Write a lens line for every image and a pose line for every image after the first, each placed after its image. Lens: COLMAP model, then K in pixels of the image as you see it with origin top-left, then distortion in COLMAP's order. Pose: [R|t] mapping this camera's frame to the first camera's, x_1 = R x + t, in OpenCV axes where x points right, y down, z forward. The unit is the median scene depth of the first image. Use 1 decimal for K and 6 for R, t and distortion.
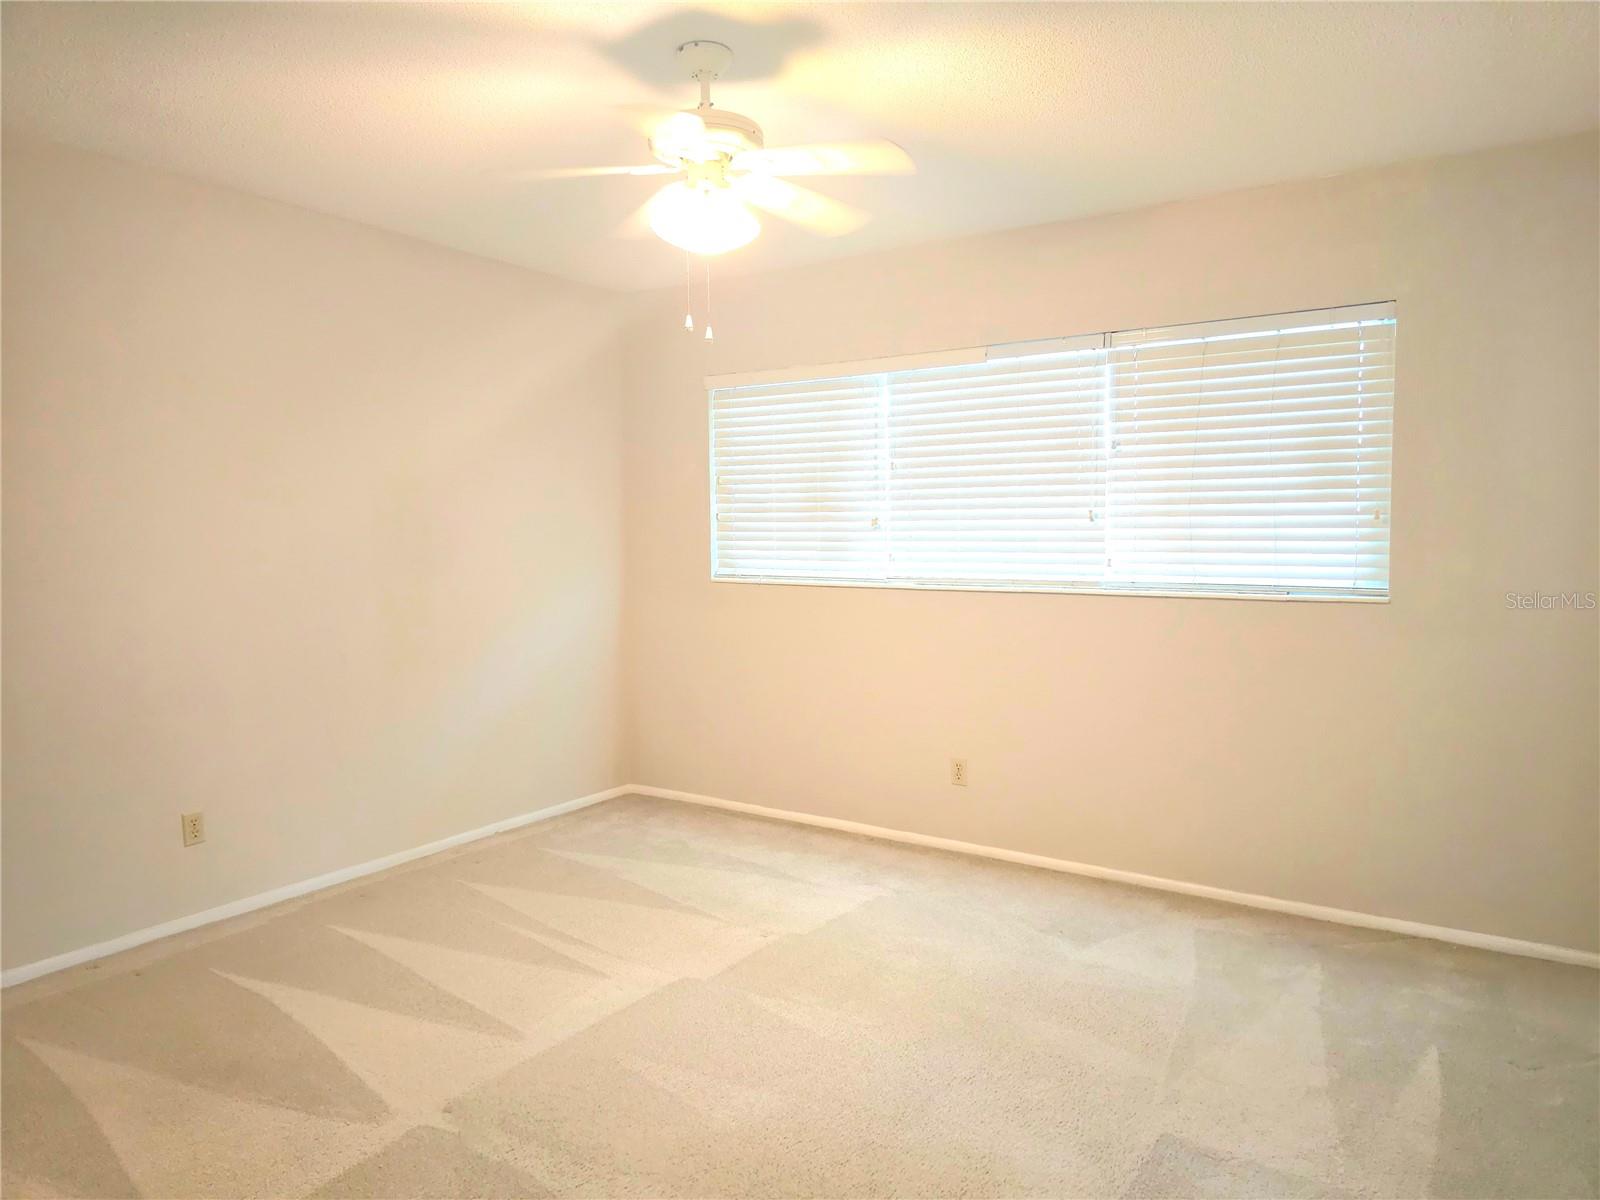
lens RADIAL K [[1062.0, 0, 803.6], [0, 1062.0, 606.5], [0, 0, 1]] dist [0.042664, -0.034104]
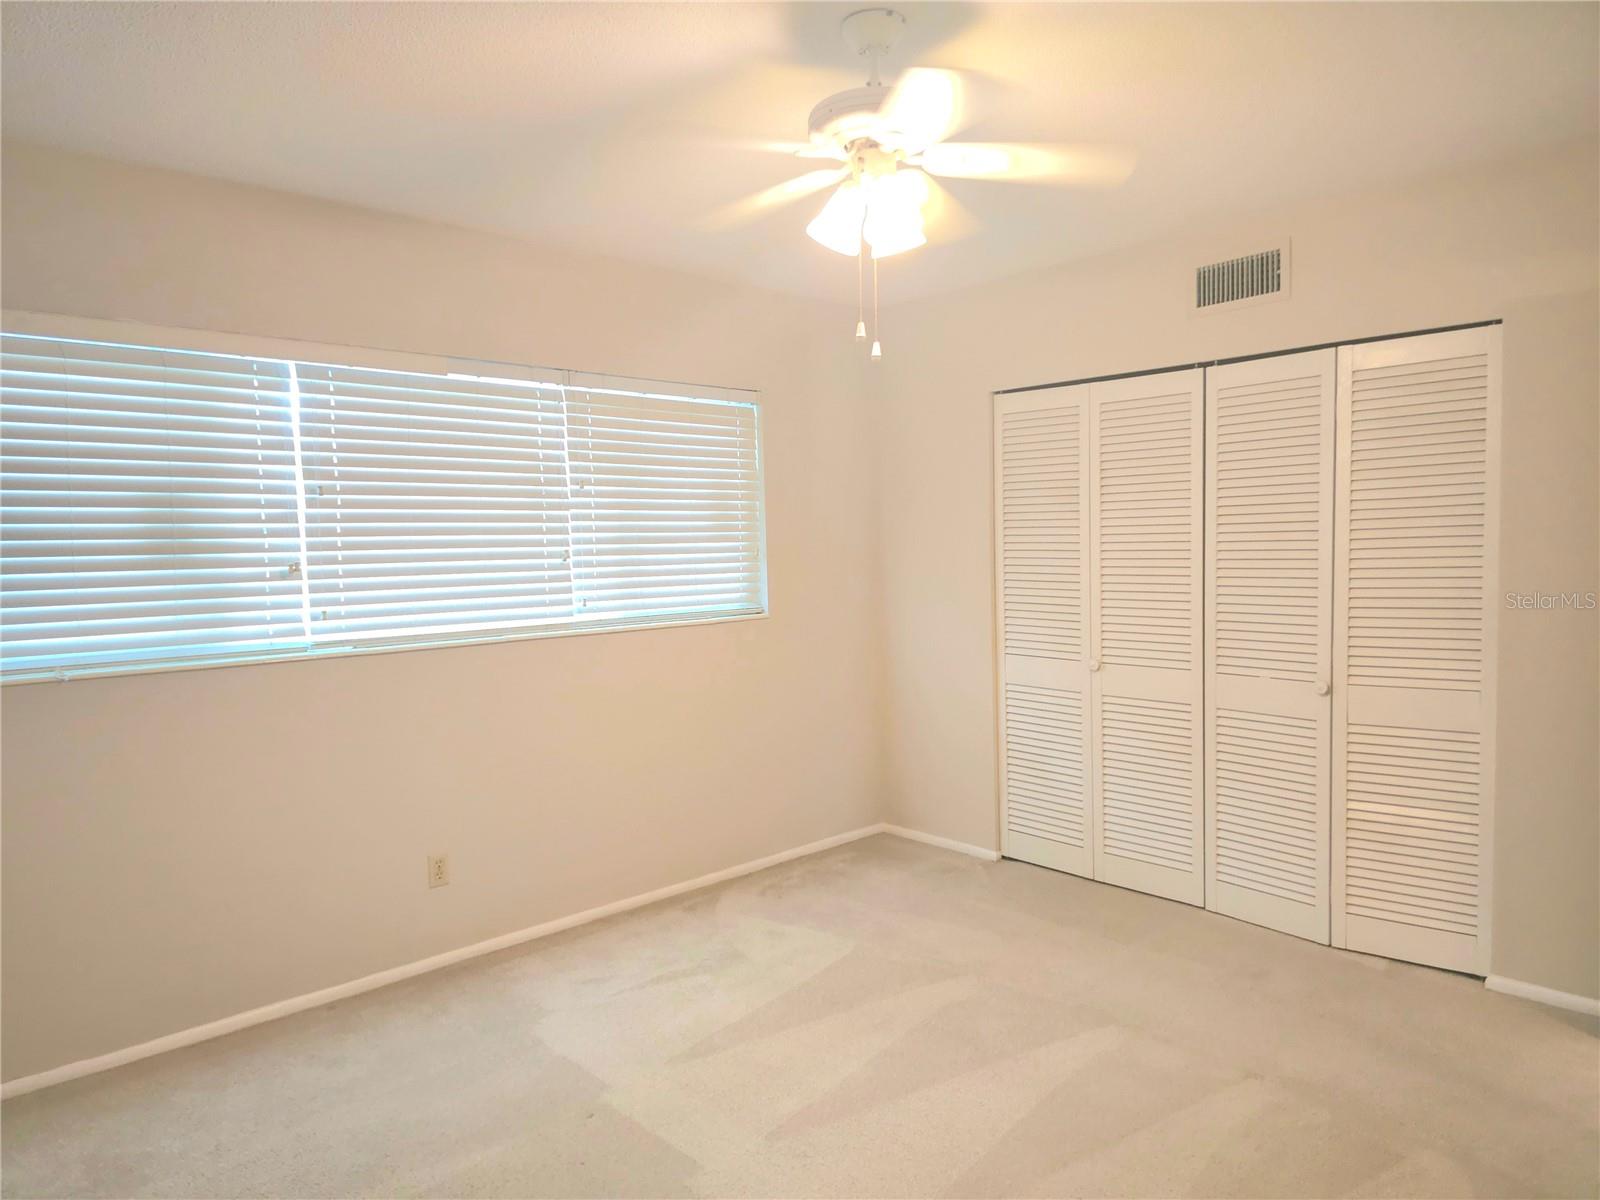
lens RADIAL K [[1062.0, 0, 810.2], [0, 1062.0, 601.9], [0, 0, 1]] dist [0.042664, -0.034104]
pose [[0.215120, -0.051986, 0.975203, -0.636234], [0.089995, 0.995388, 0.033210, -0.054893], [-0.972432, 0.080619, 0.218807, 0.578757]]
